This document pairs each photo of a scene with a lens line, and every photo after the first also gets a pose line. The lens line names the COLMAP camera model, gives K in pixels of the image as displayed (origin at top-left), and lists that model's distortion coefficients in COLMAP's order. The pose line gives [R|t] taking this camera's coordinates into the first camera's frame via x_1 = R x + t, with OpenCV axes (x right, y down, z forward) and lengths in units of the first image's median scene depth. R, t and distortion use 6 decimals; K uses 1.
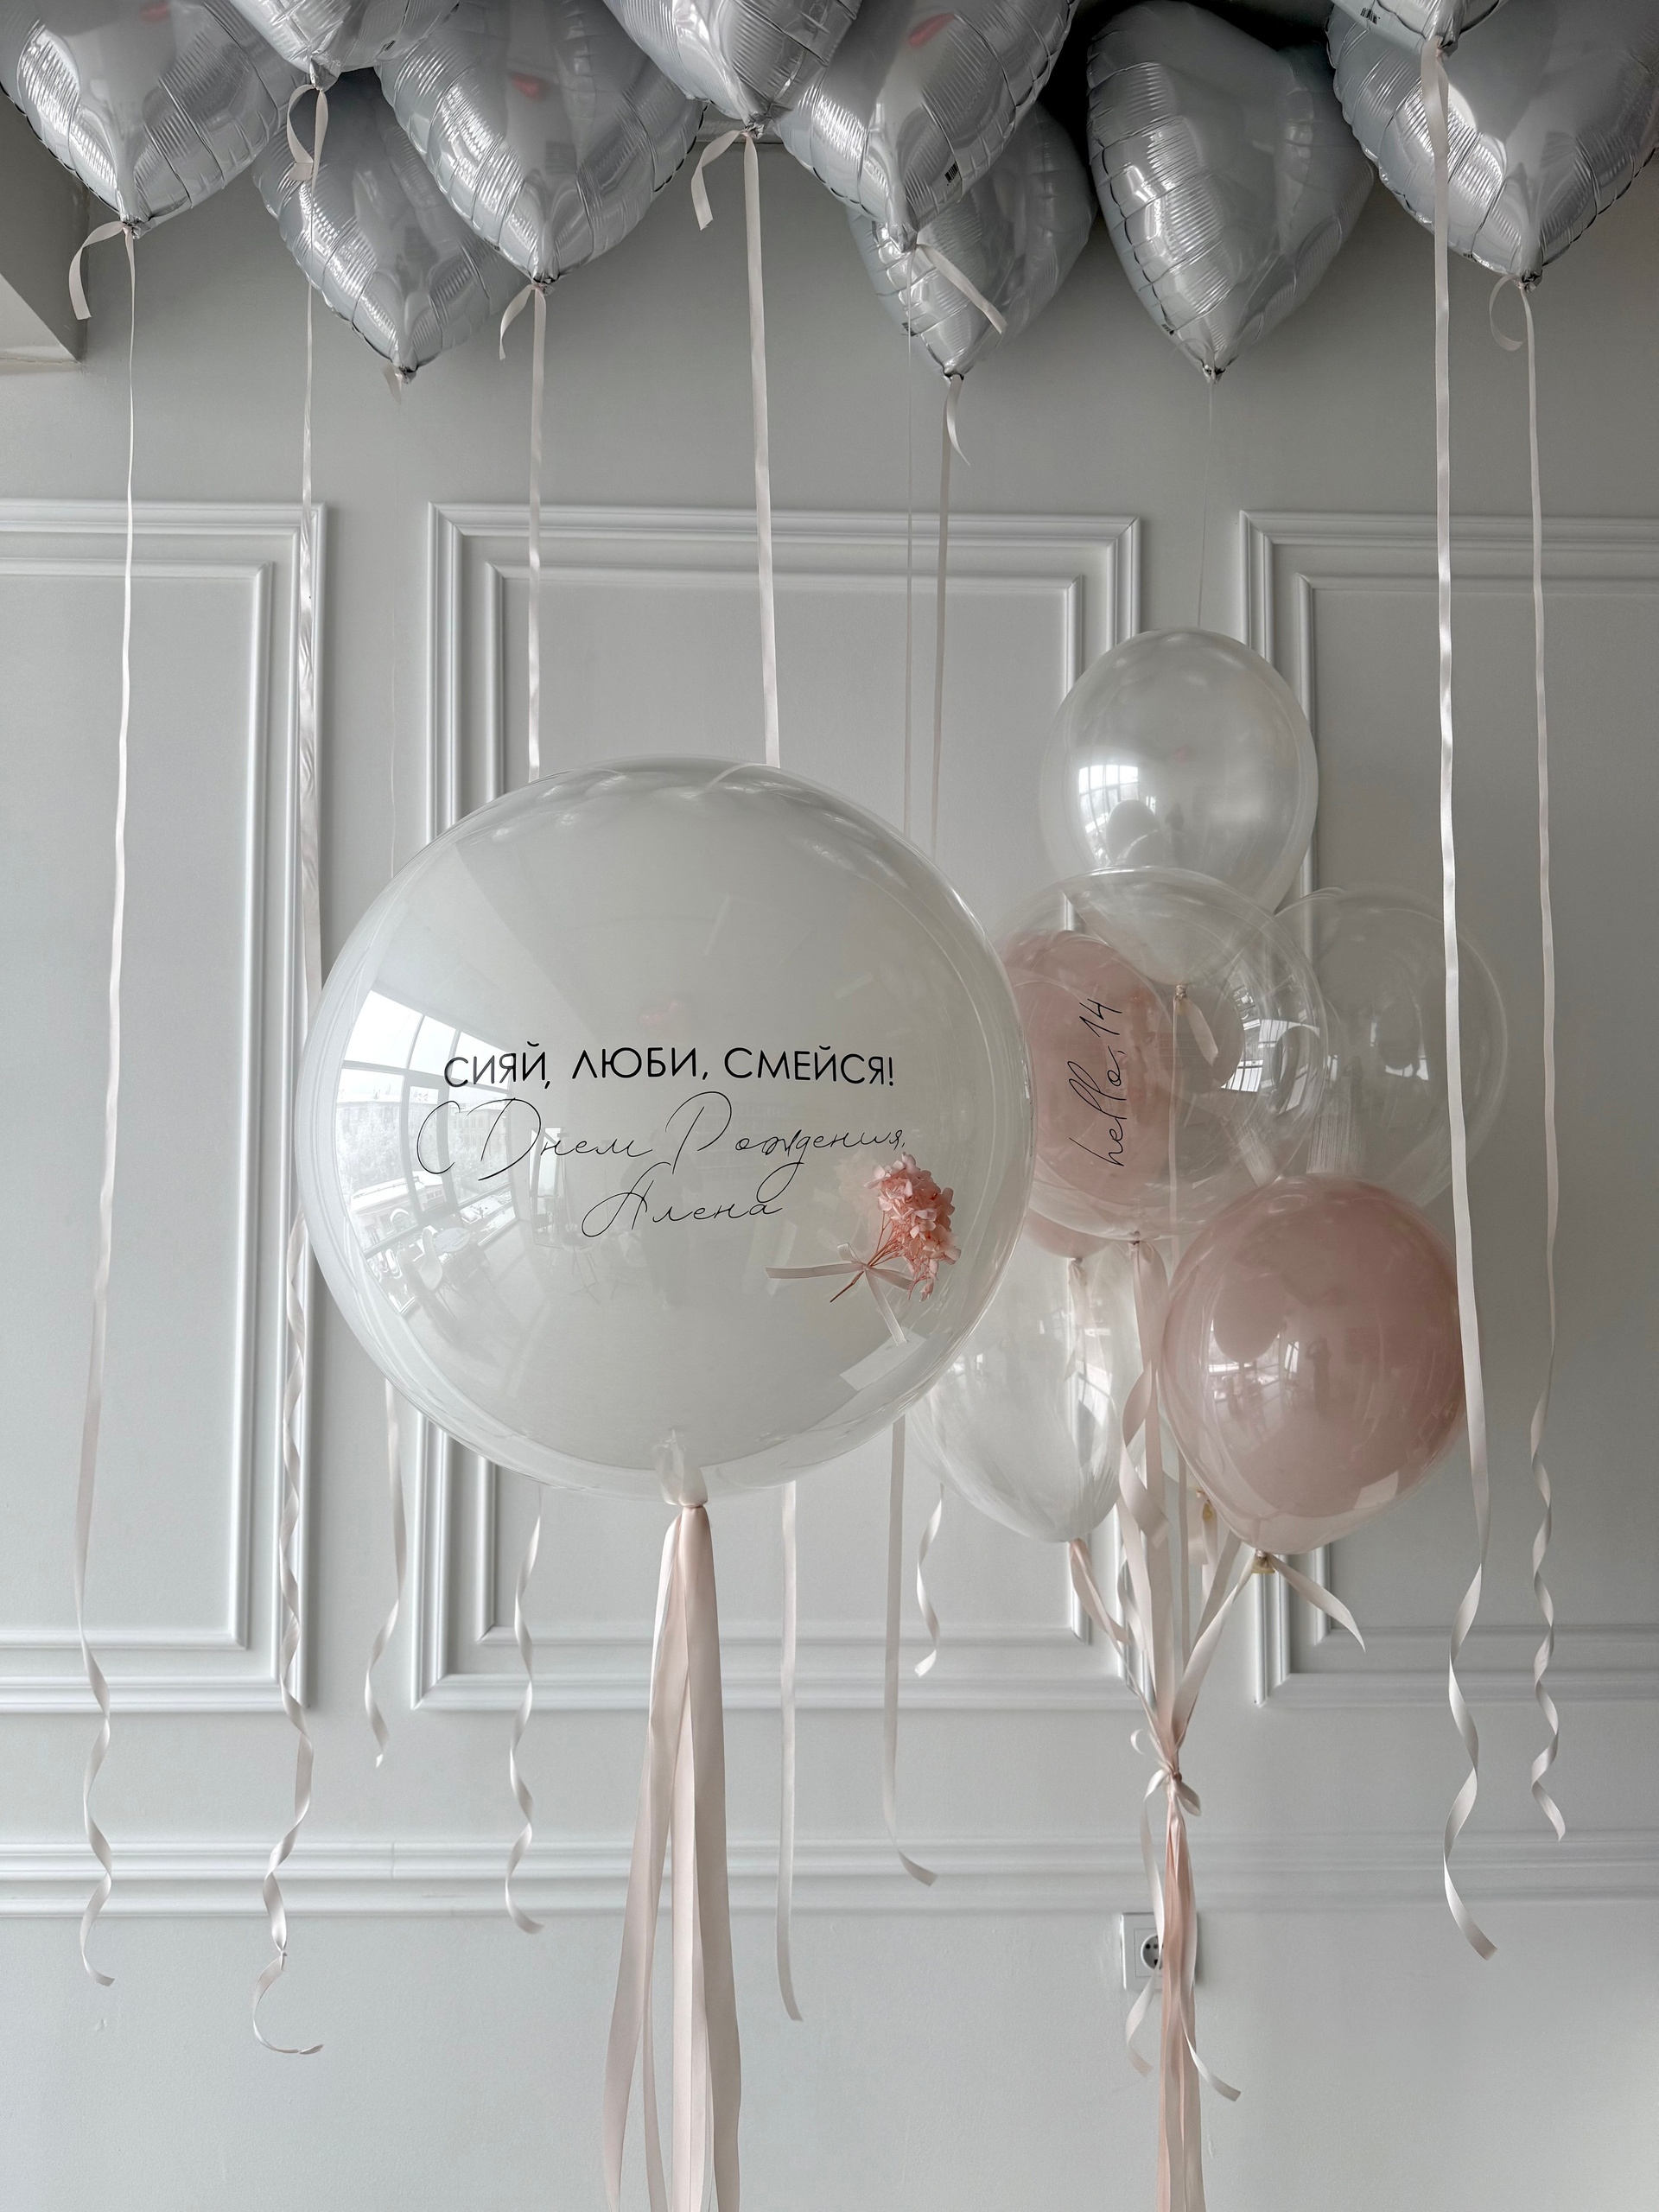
lens RADIAL K [[1566.9, 0, 836.8], [0, 1566.9, 1107.3], [0, 0, 1]] dist [-0.004396, -0.004124]
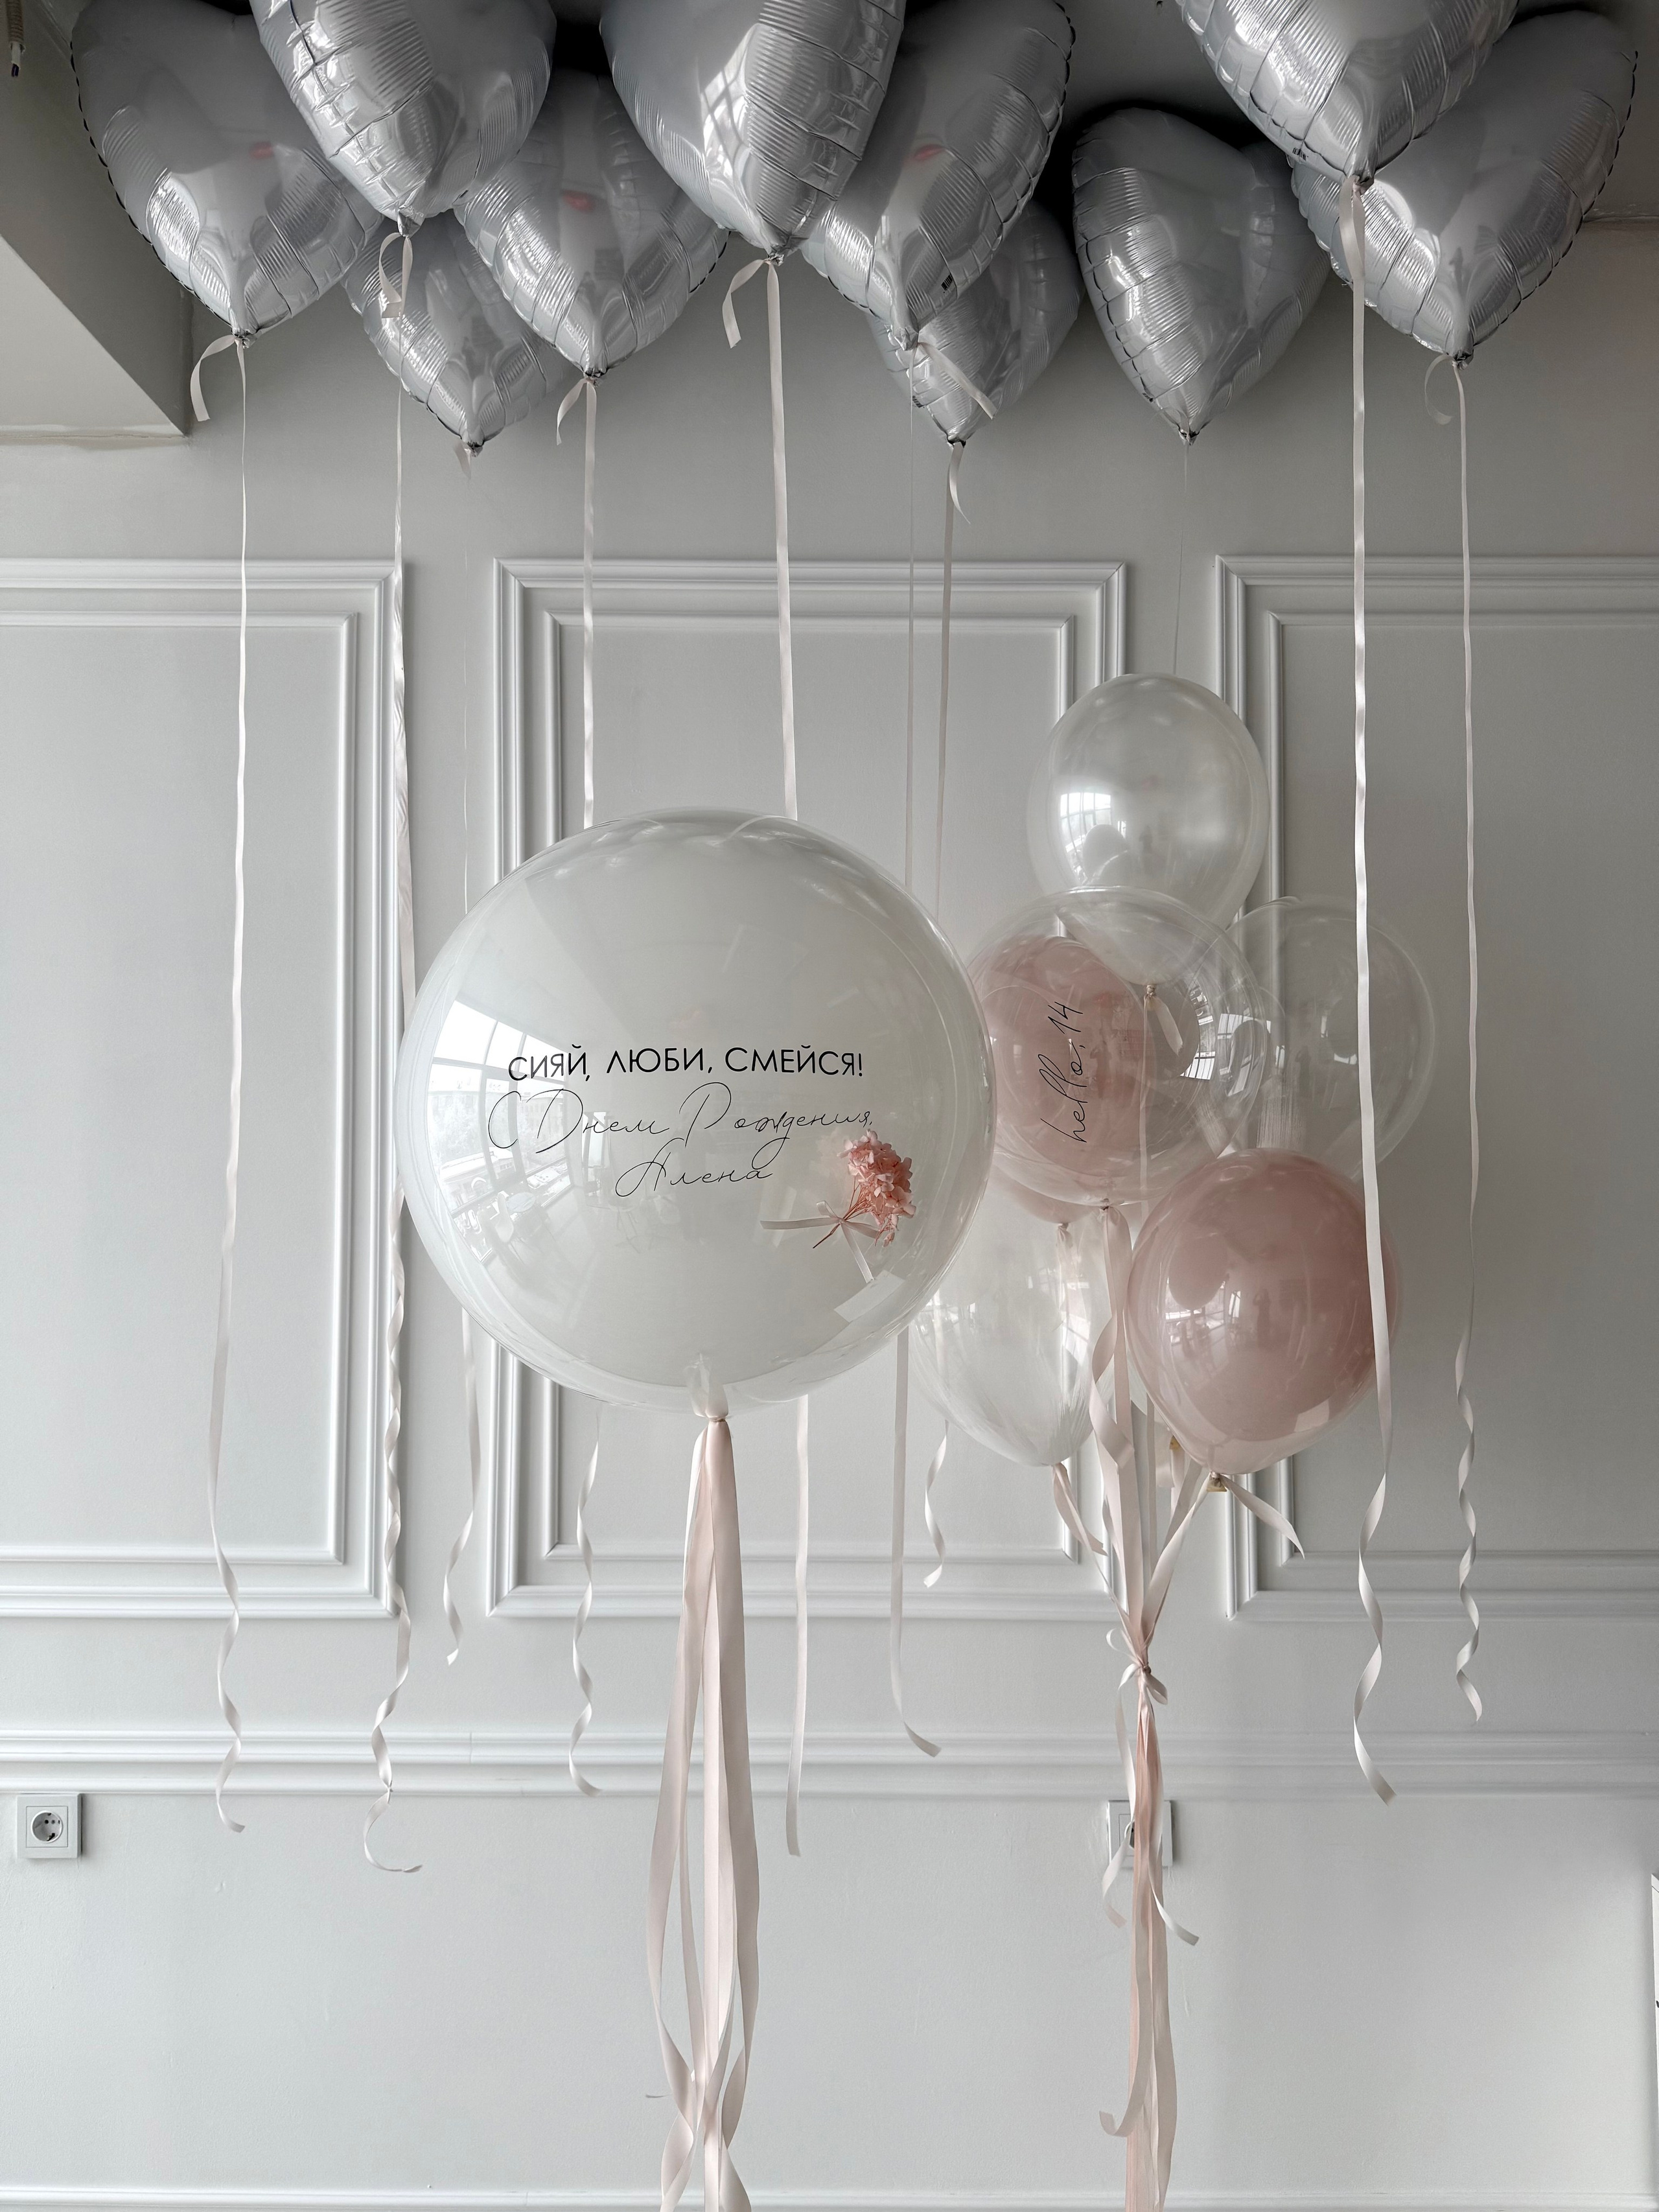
lens RADIAL K [[1552.7, 0, 845.7], [0, 1552.7, 1109.9], [0, 0, 1]] dist [0.002738, -0.015497]
pose [[0.999590, -0.002435, -0.028516, 0.028466], [0.002834, 0.999899, 0.013951, -0.002597], [0.028479, -0.014026, 0.999496, -0.140121]]
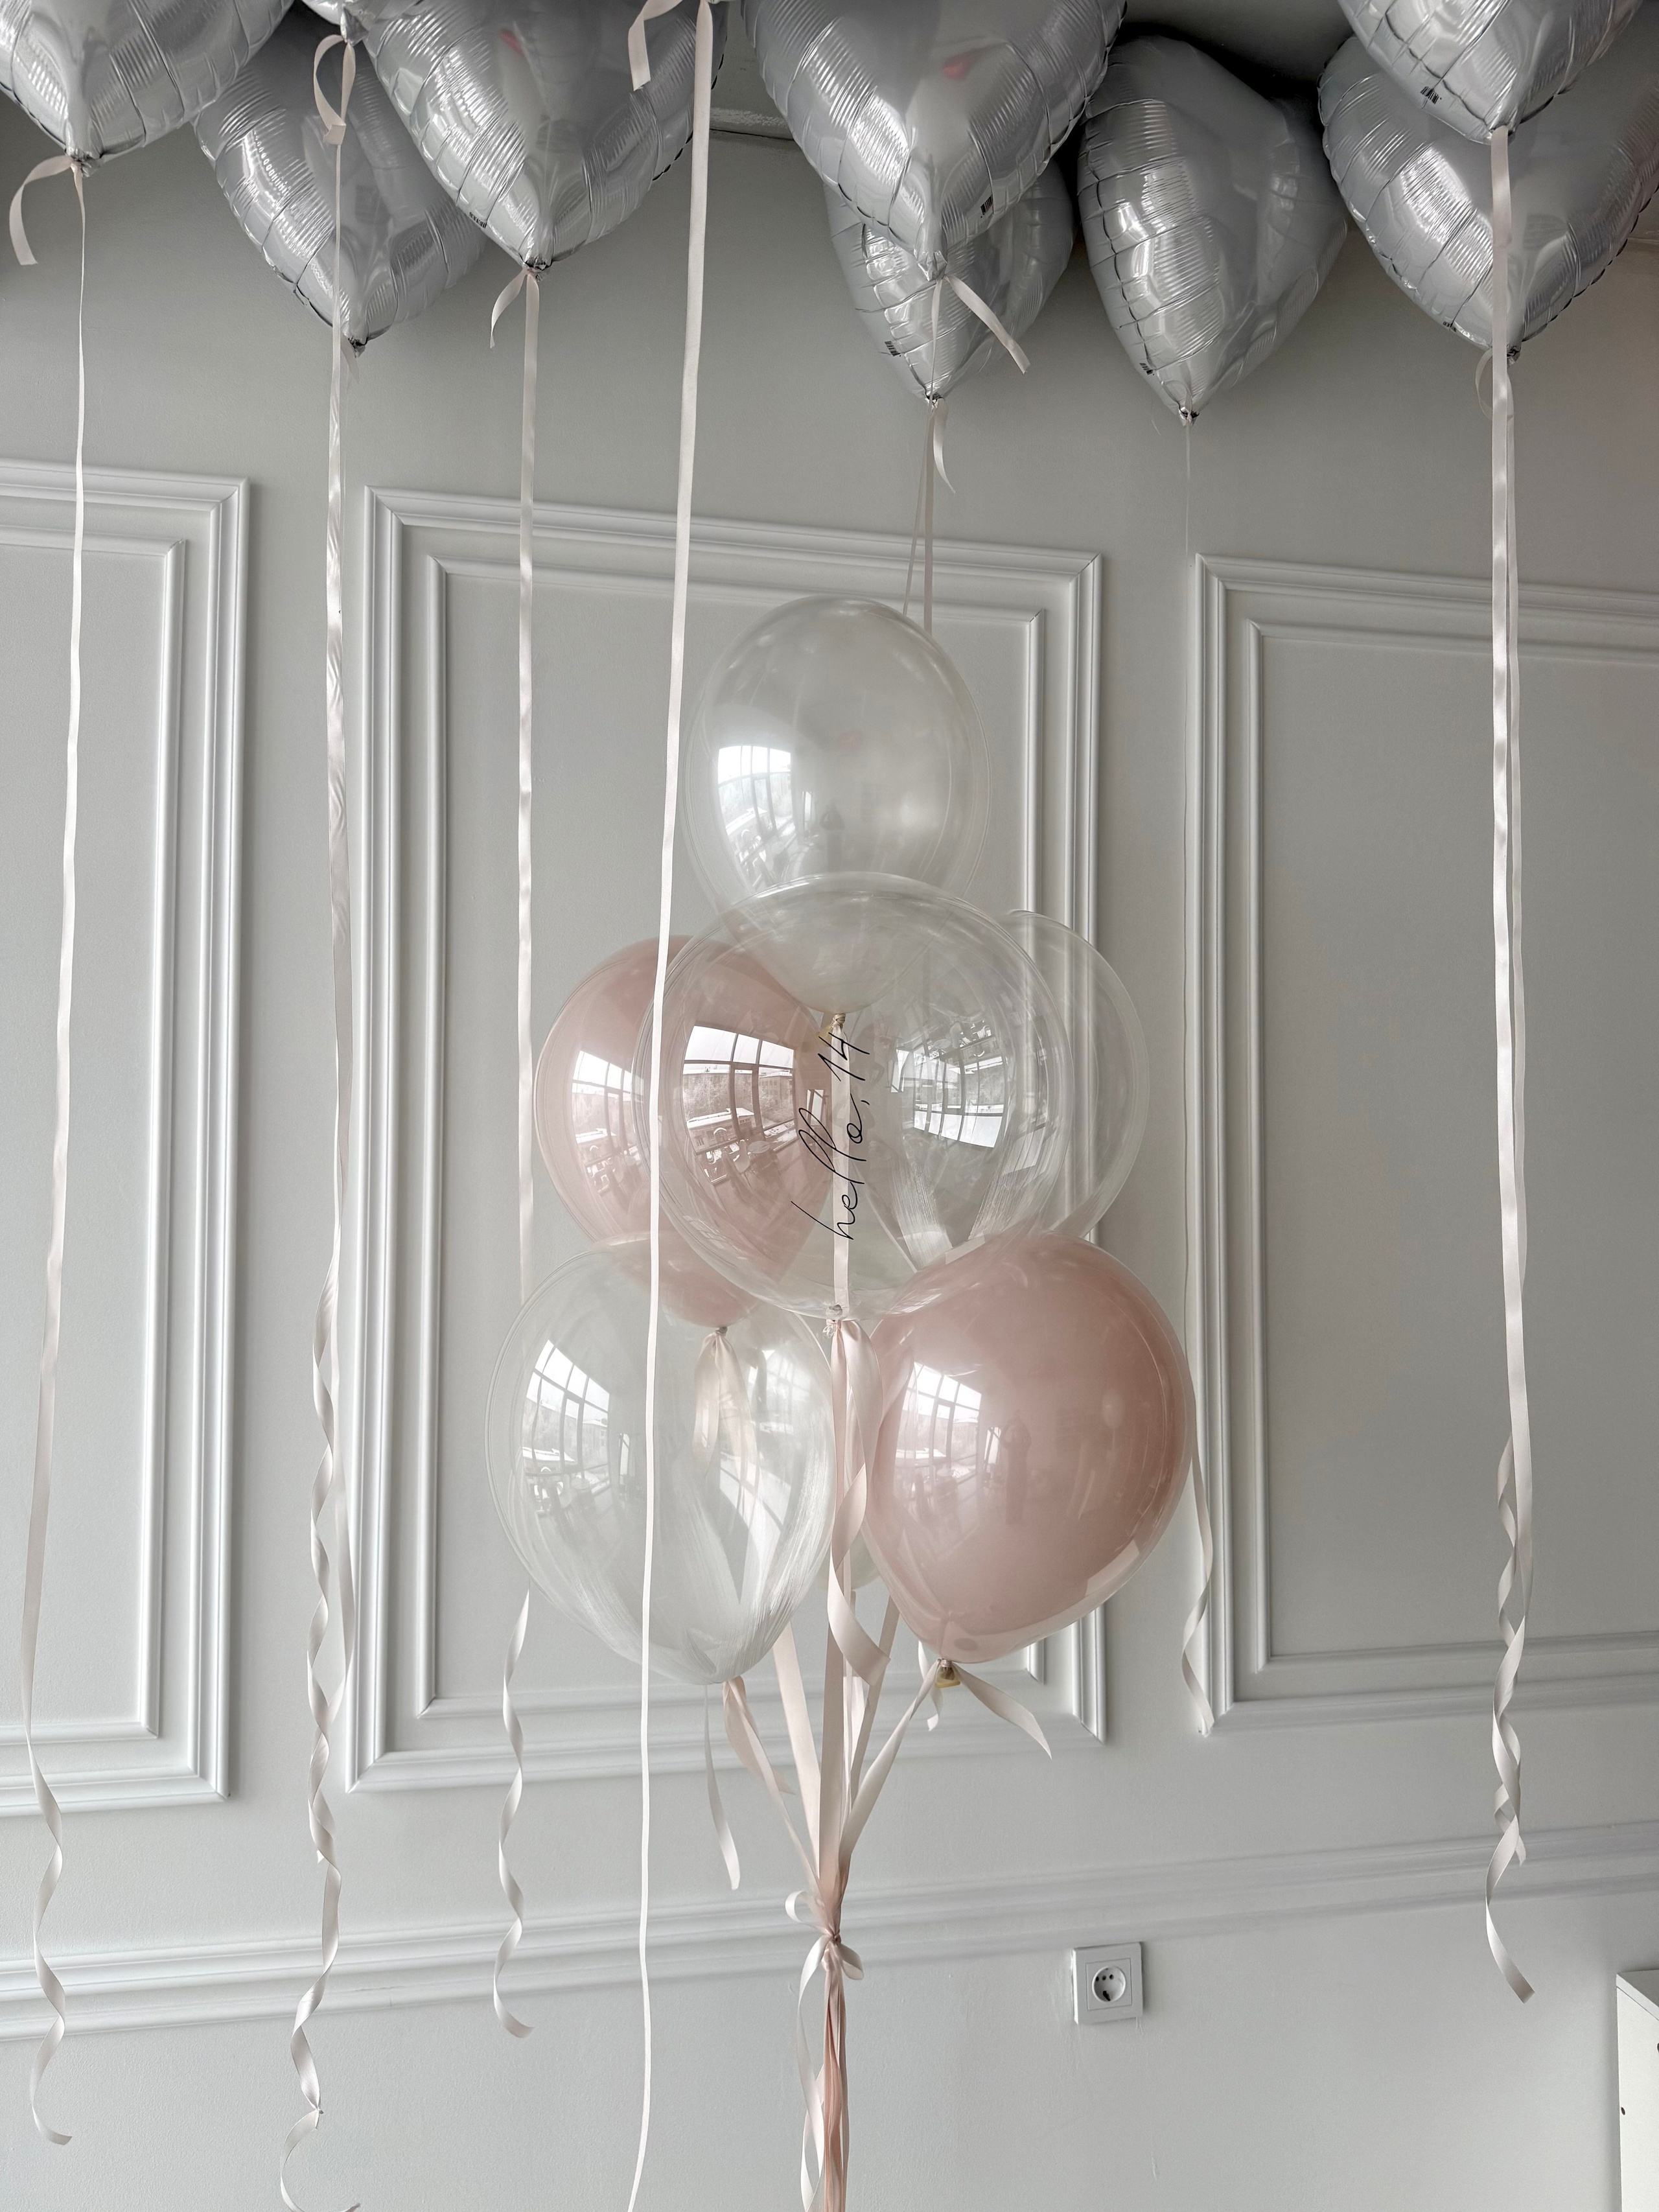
lens RADIAL K [[1560.3, 0, 828.3], [0, 1560.3, 1104.9], [0, 0, 1]] dist [0.002202, -0.009334]
pose [[0.986675, 0.009801, 0.162410, -0.158513], [-0.012628, 0.999786, 0.016384, -0.047562], [-0.162215, -0.018217, 0.986587, 0.049706]]
